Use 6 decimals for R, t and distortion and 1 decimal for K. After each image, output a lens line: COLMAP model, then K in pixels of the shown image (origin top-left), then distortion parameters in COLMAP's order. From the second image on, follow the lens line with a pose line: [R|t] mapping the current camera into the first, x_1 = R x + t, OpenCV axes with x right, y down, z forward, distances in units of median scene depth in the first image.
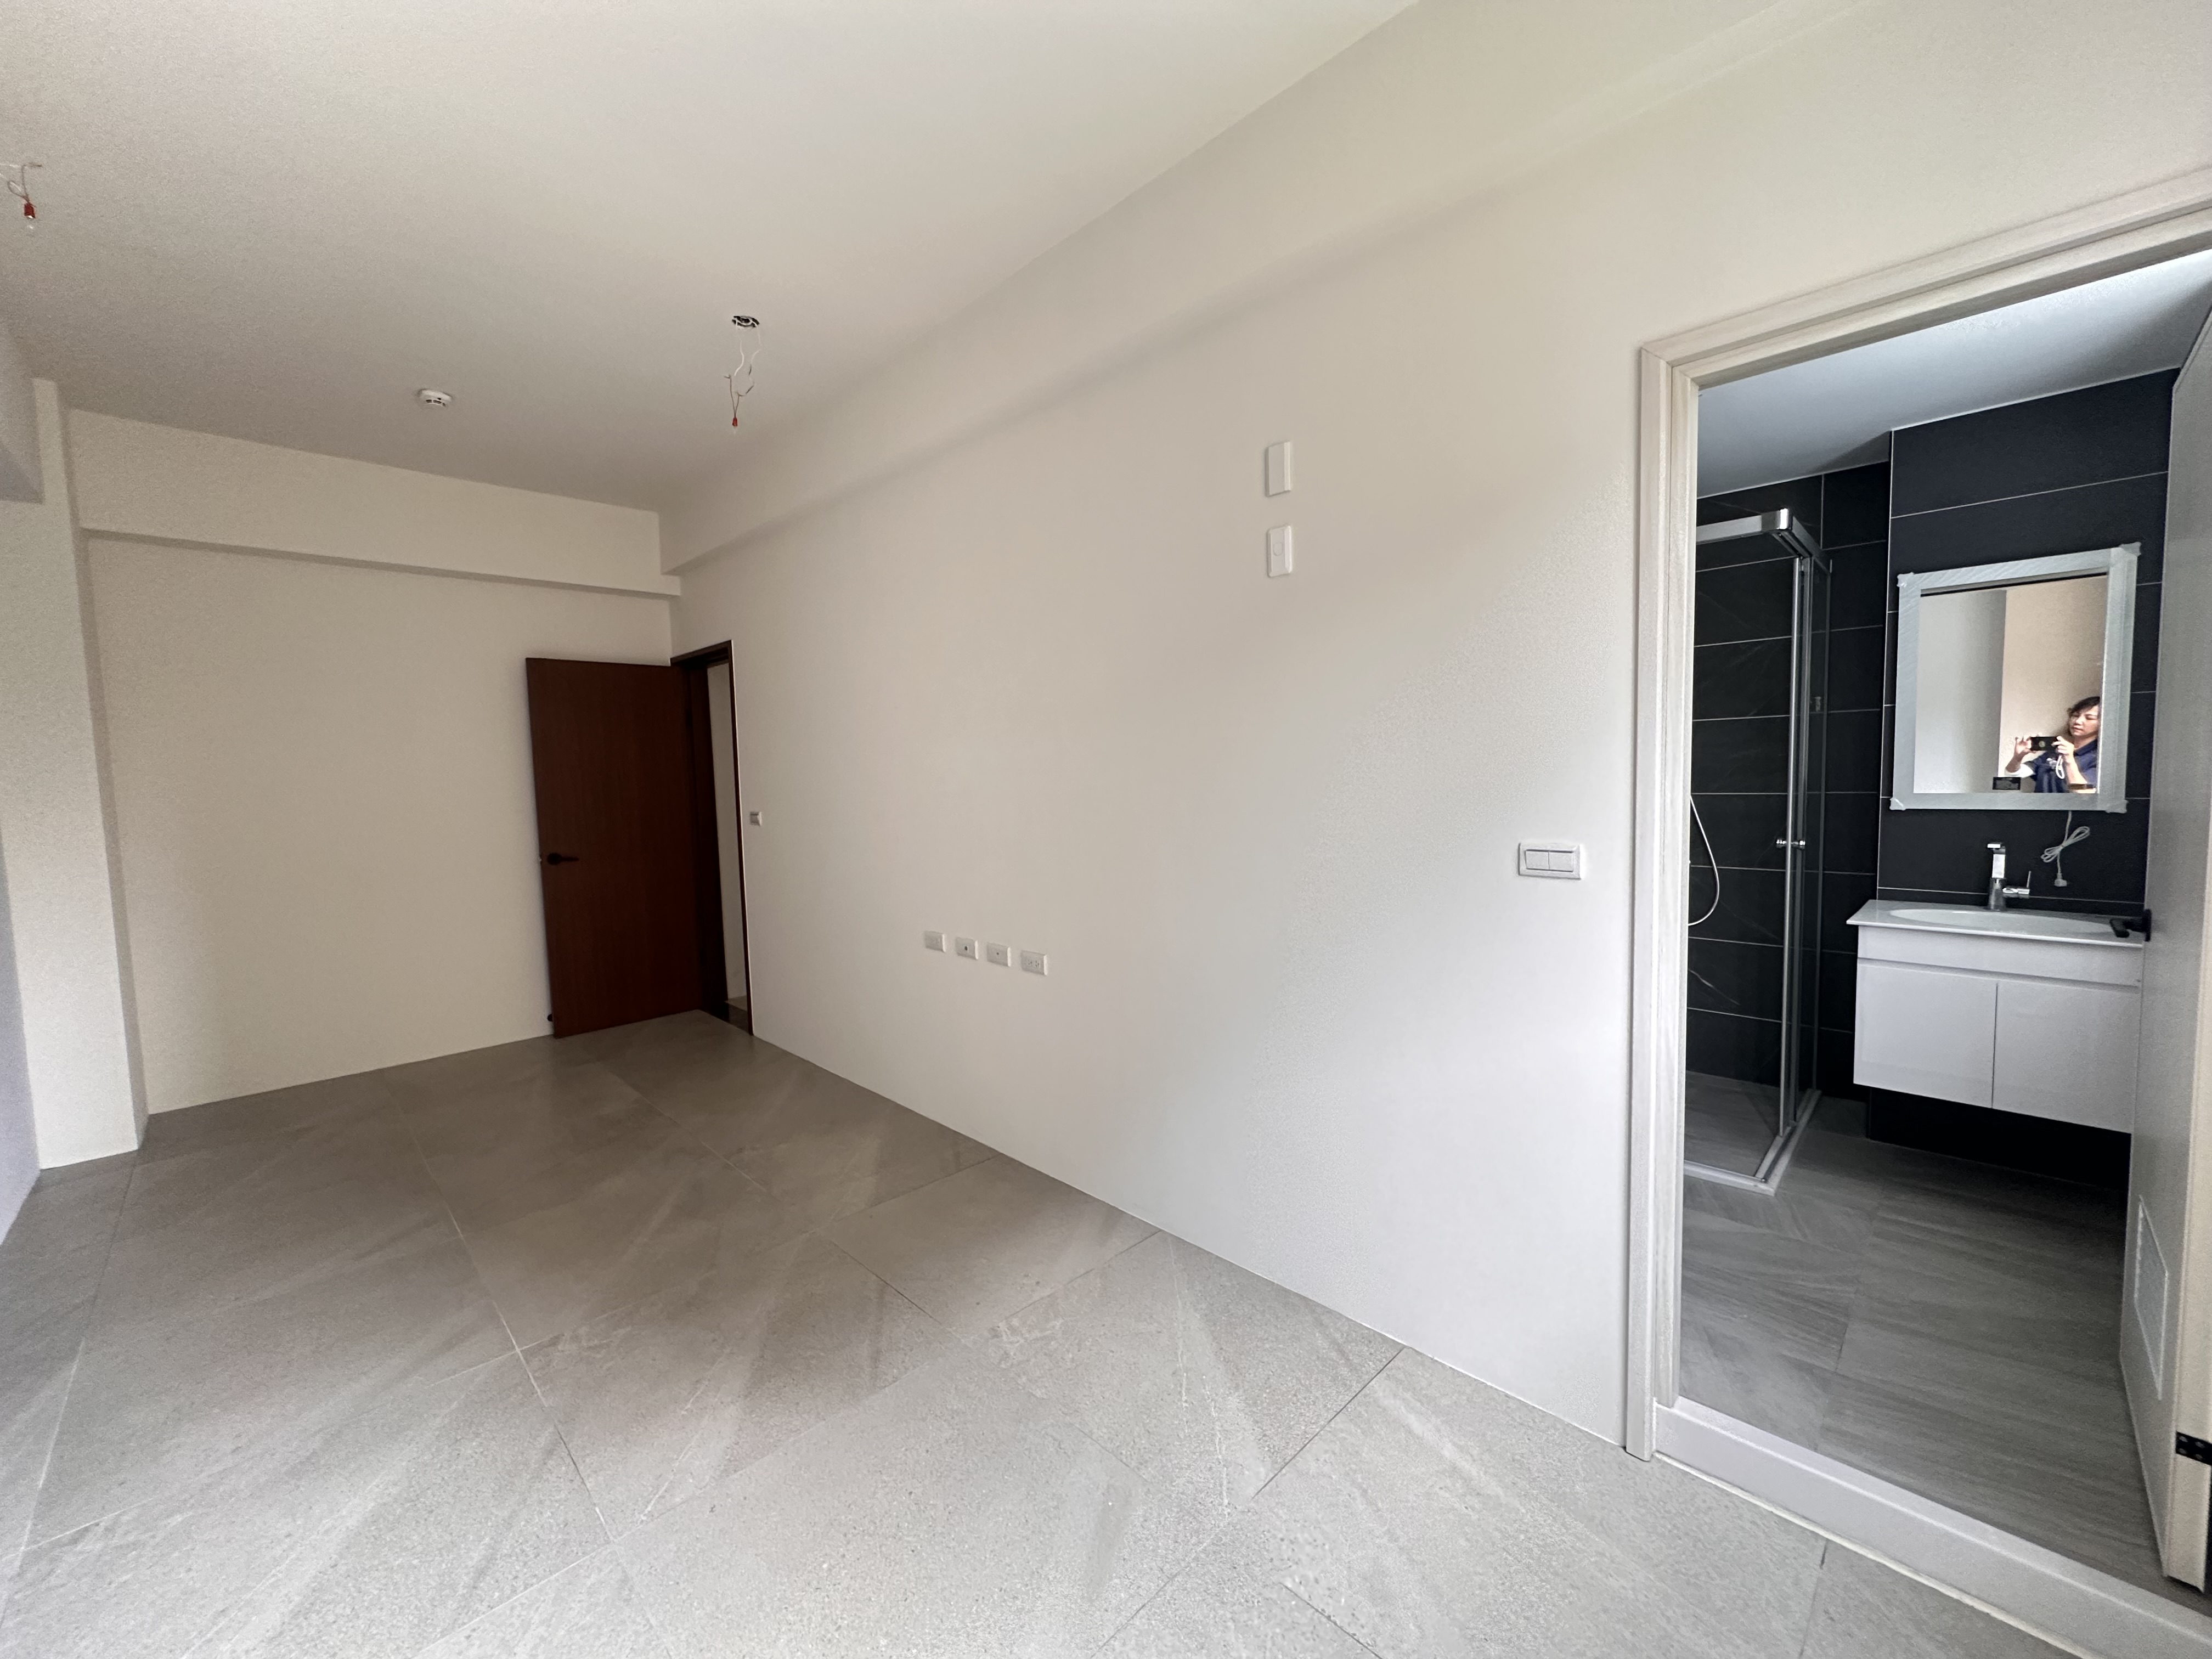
lens RADIAL K [[875.2, 0, 1101.9], [0, 875.2, 832.1], [0, 0, 1]] dist [-0.001359, 0.000067]
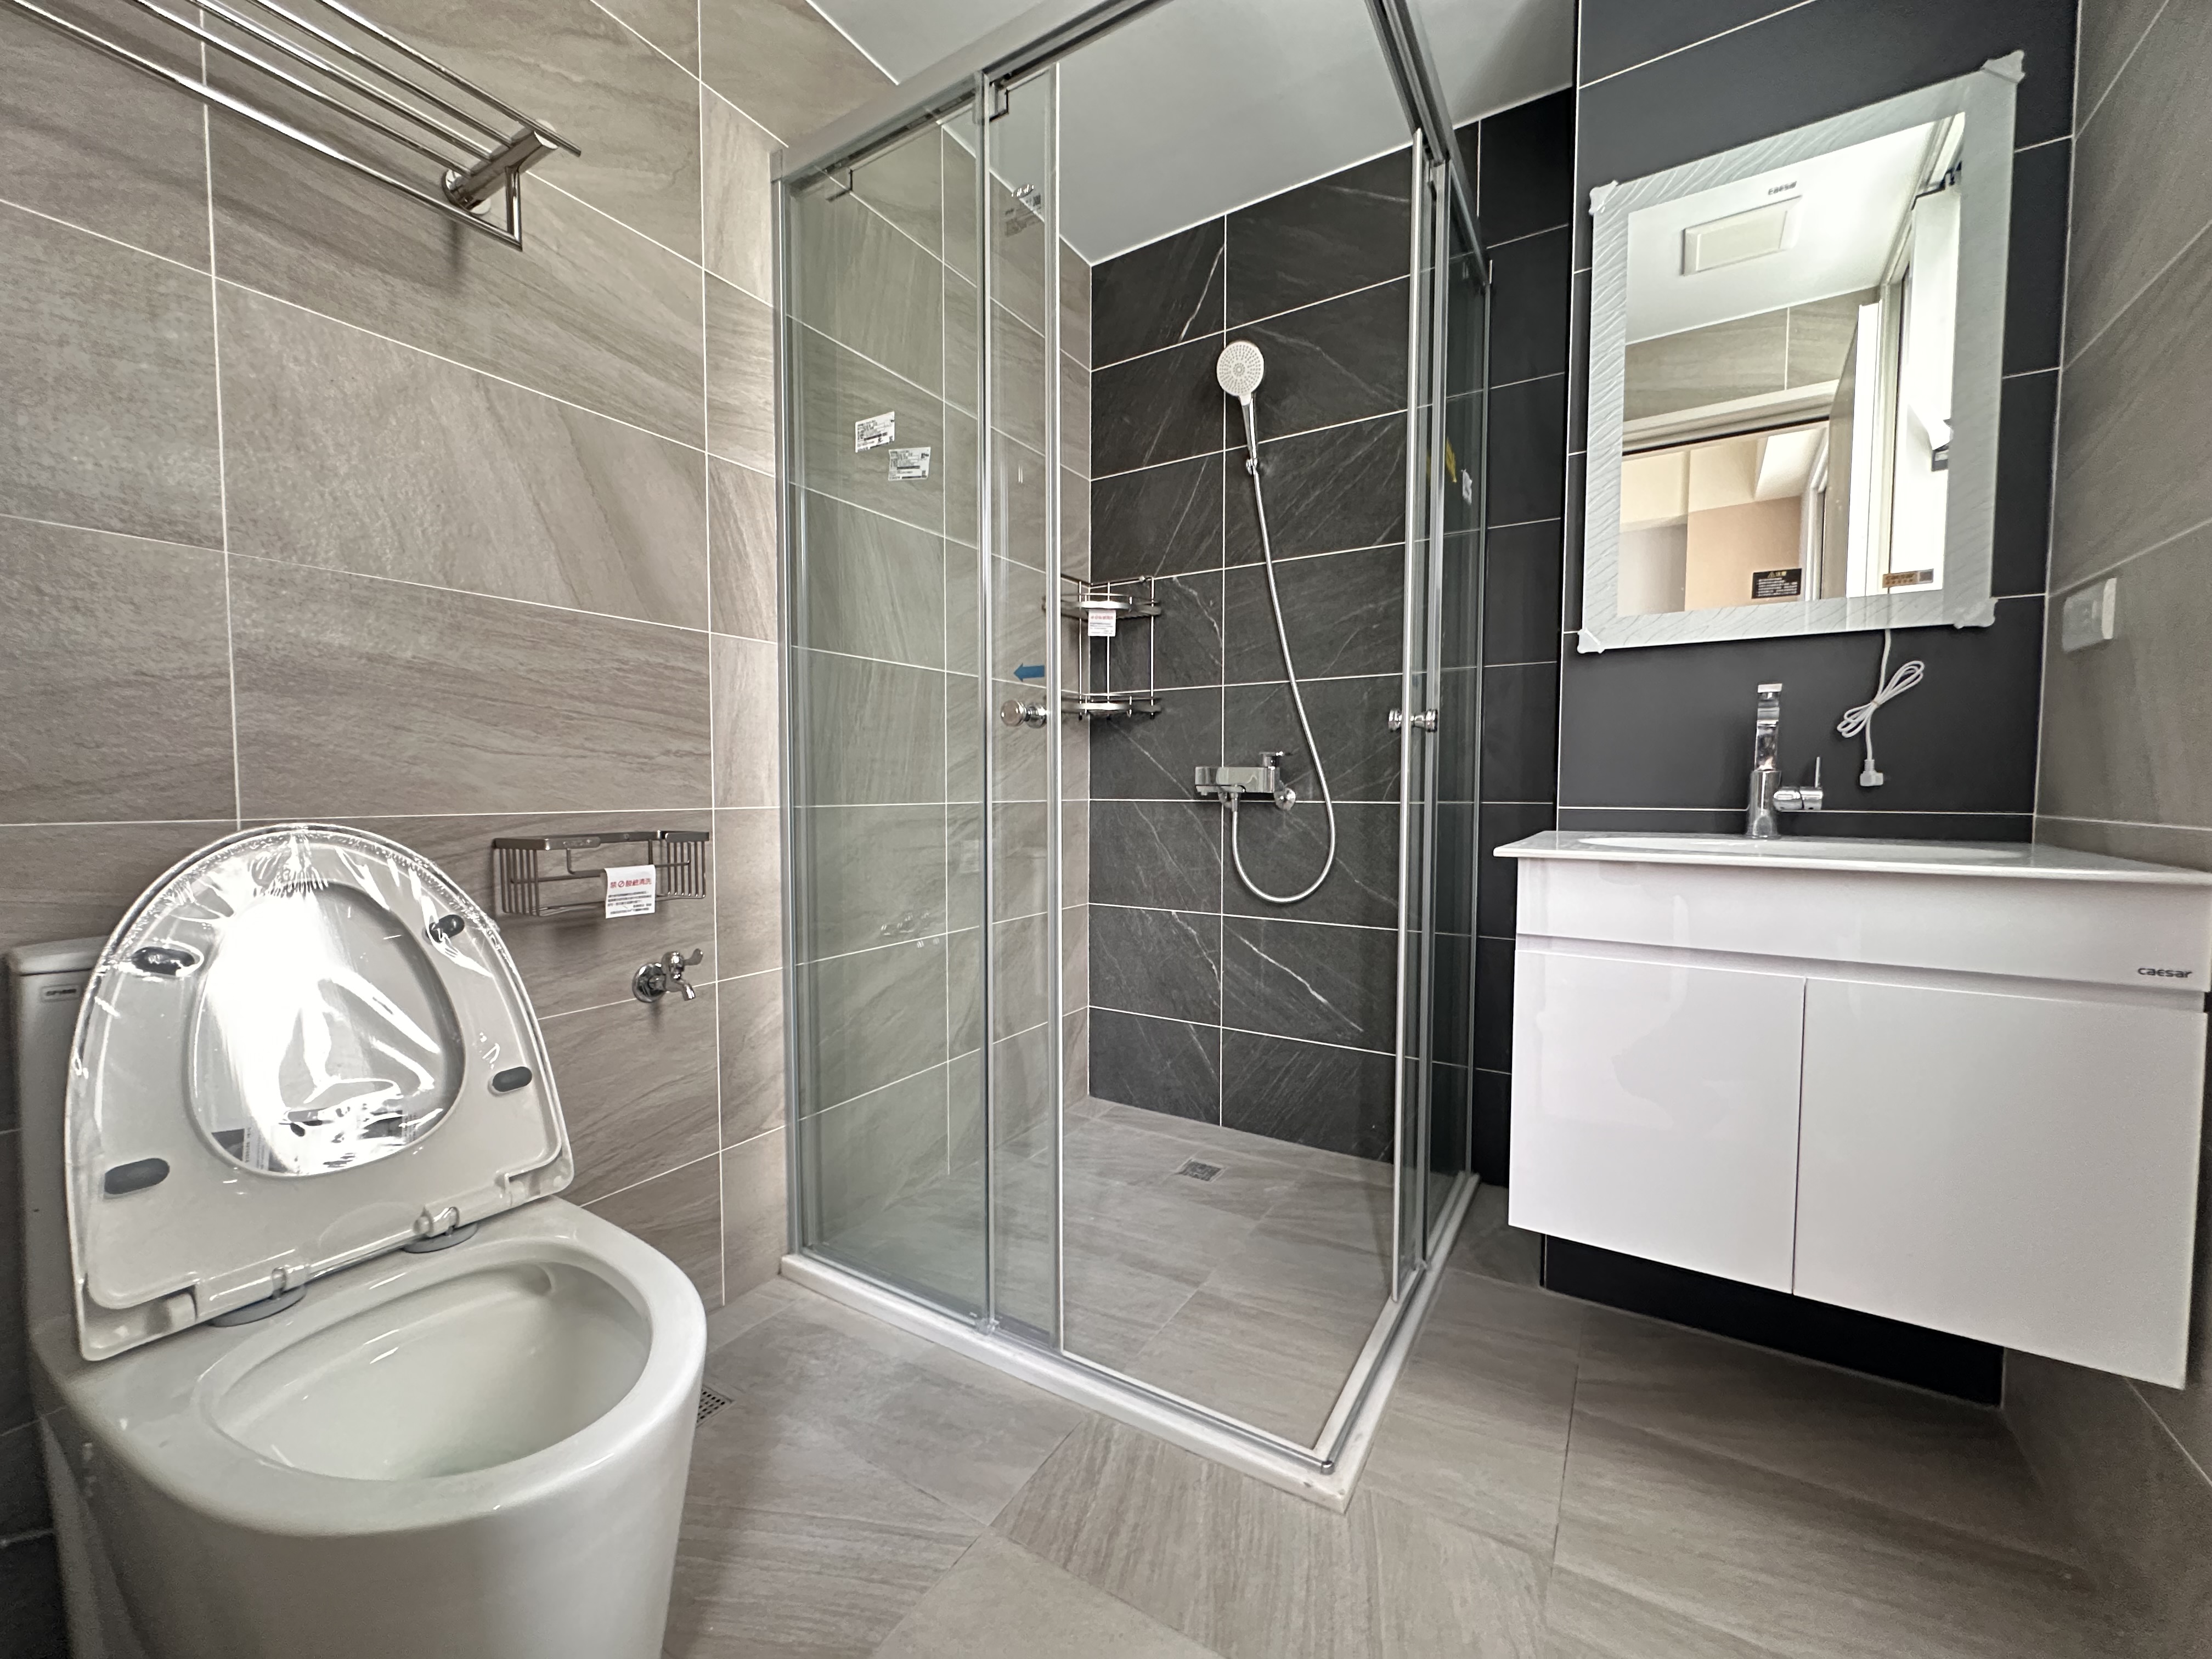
lens RADIAL K [[875.2, 0, 1101.9], [0, 875.2, 832.1], [0, 0, 1]] dist [-0.001359, 0.000067]
pose [[0.970976, 0.024632, 0.237904, 0.551953], [-0.018170, 0.999405, -0.029316, 0.108363], [-0.238484, 0.024142, 0.970846, 0.616918]]
